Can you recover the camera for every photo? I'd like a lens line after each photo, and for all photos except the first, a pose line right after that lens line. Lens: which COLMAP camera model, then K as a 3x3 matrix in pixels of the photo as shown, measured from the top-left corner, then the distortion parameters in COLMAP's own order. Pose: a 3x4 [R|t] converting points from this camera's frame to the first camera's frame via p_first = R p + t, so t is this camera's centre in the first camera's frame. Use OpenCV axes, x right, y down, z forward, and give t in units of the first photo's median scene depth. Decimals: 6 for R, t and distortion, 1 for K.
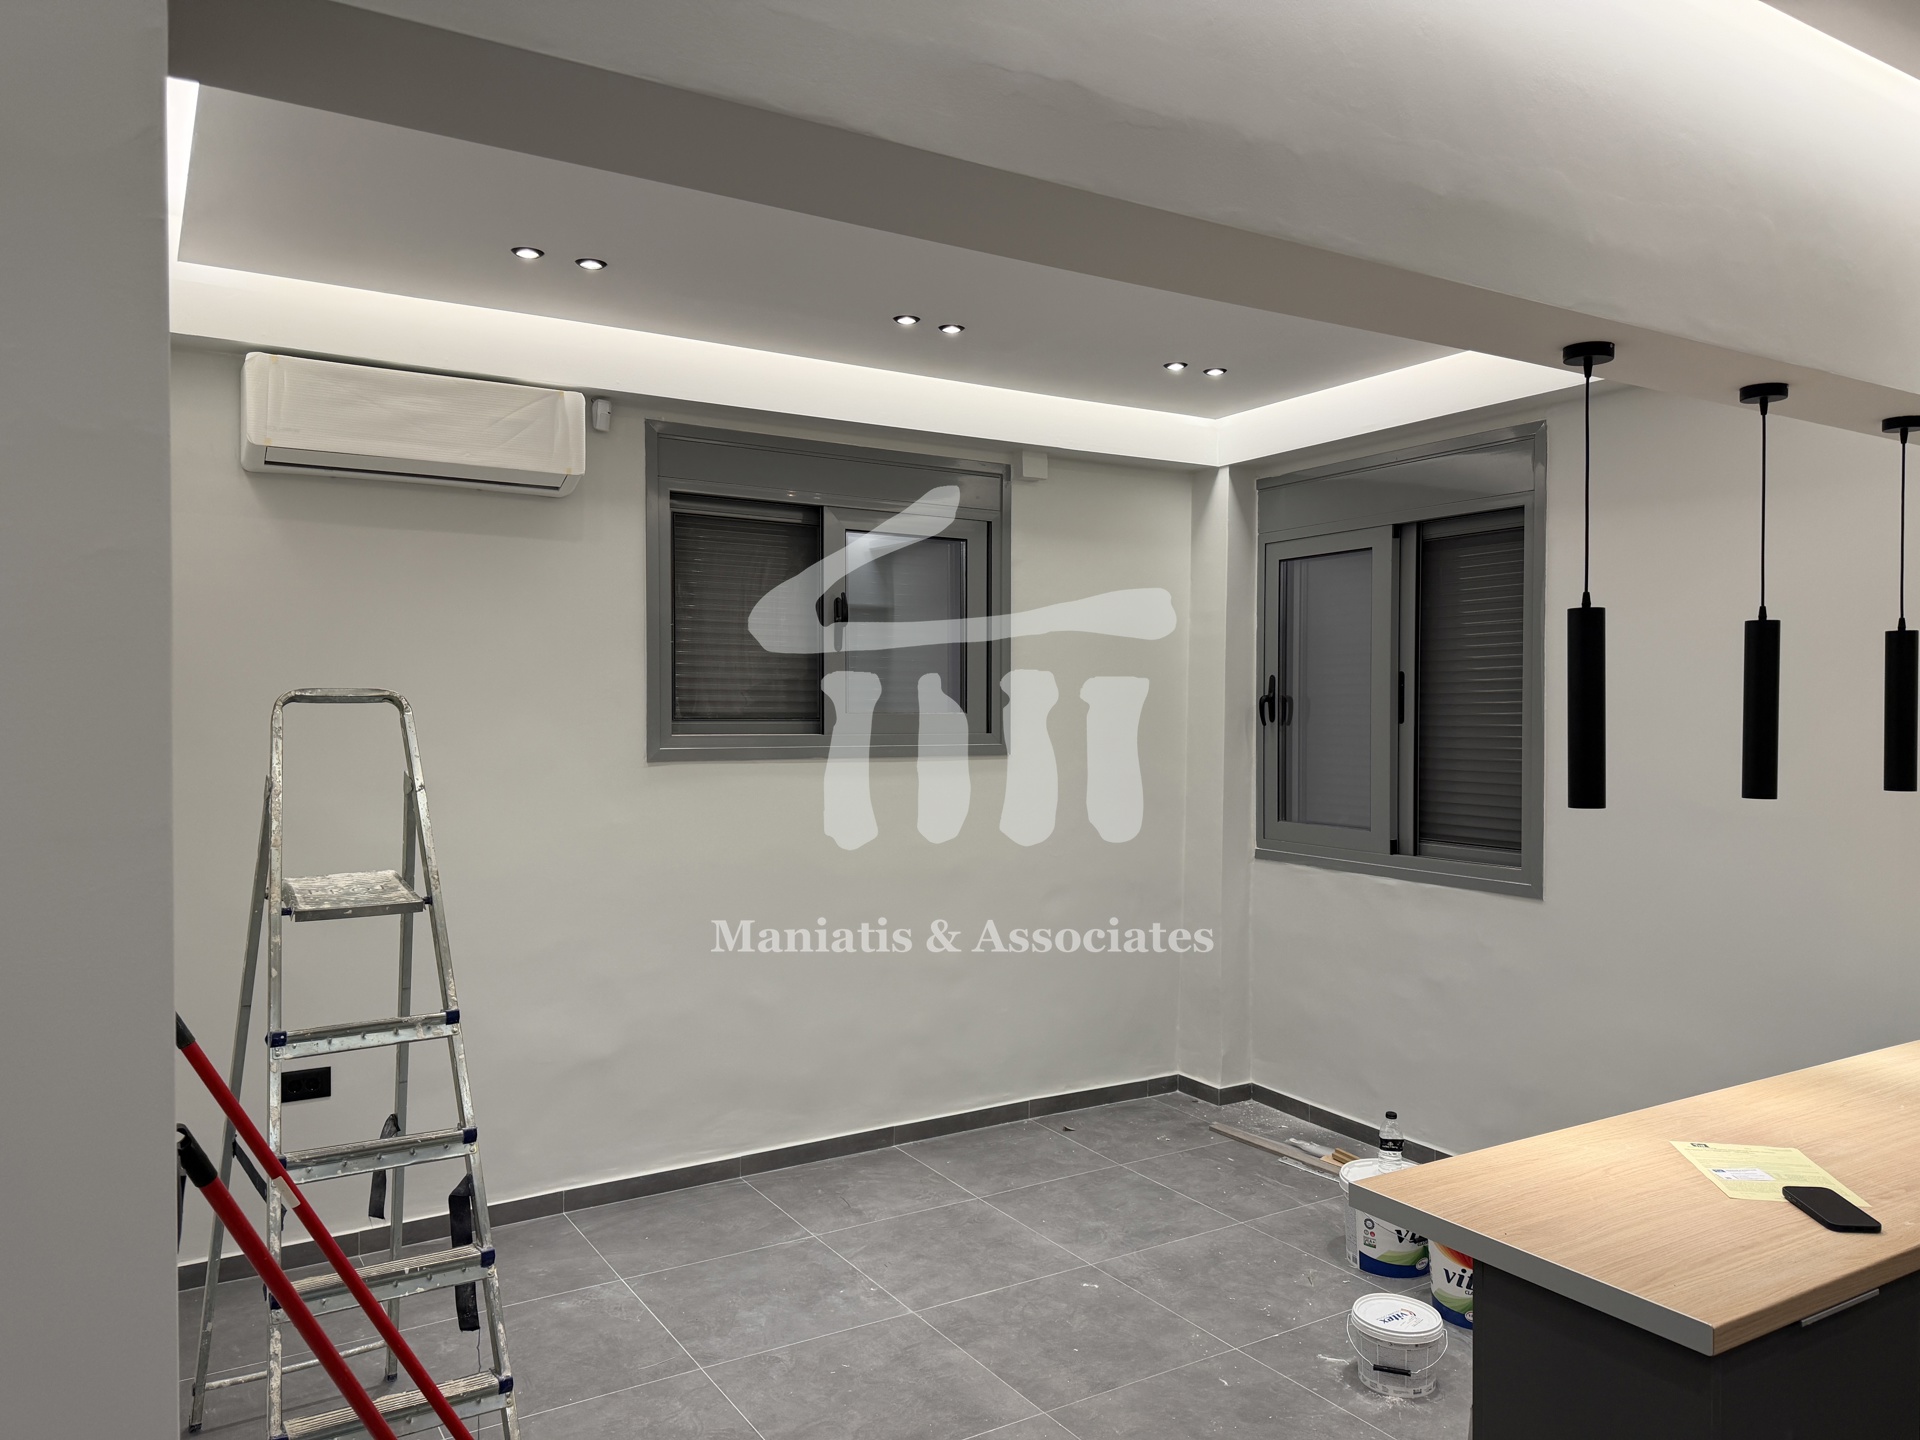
lens RADIAL K [[1360.4, 0, 957.5], [0, 1360.4, 720.7], [0, 0, 1]] dist [0.042358, -0.049086]
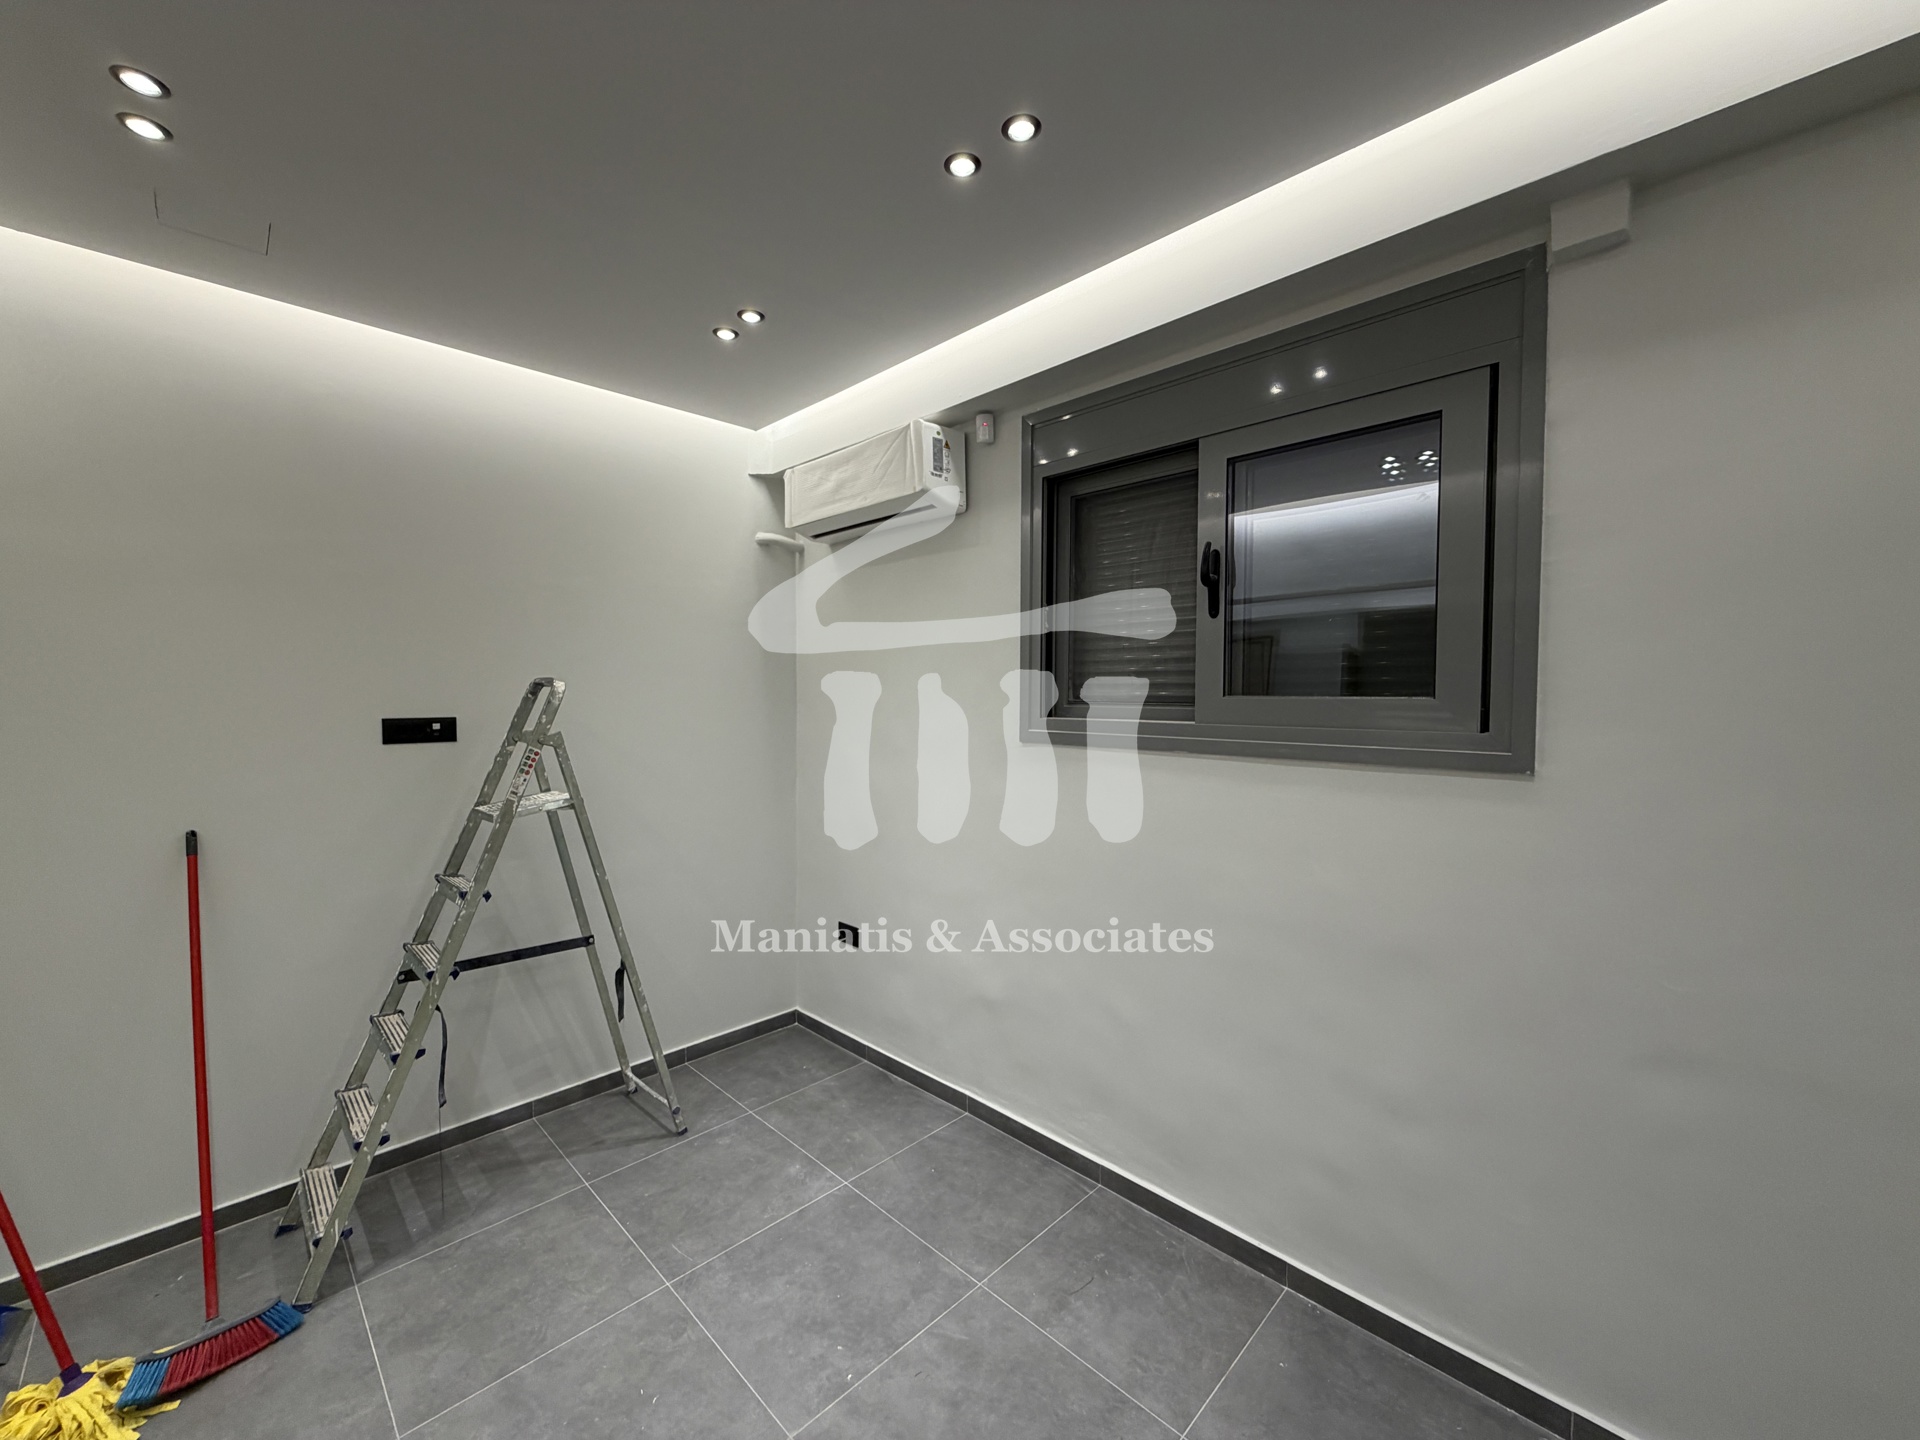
lens RADIAL K [[764.5, 0, 954.3], [0, 764.5, 718.4], [0, 0, 1]] dist [0.000512, -0.000441]
pose [[0.213188, 0.032850, -0.976459, 0.356648], [-0.003826, 0.999455, 0.032788, -0.008196], [0.977004, -0.003254, 0.213197, 0.855660]]
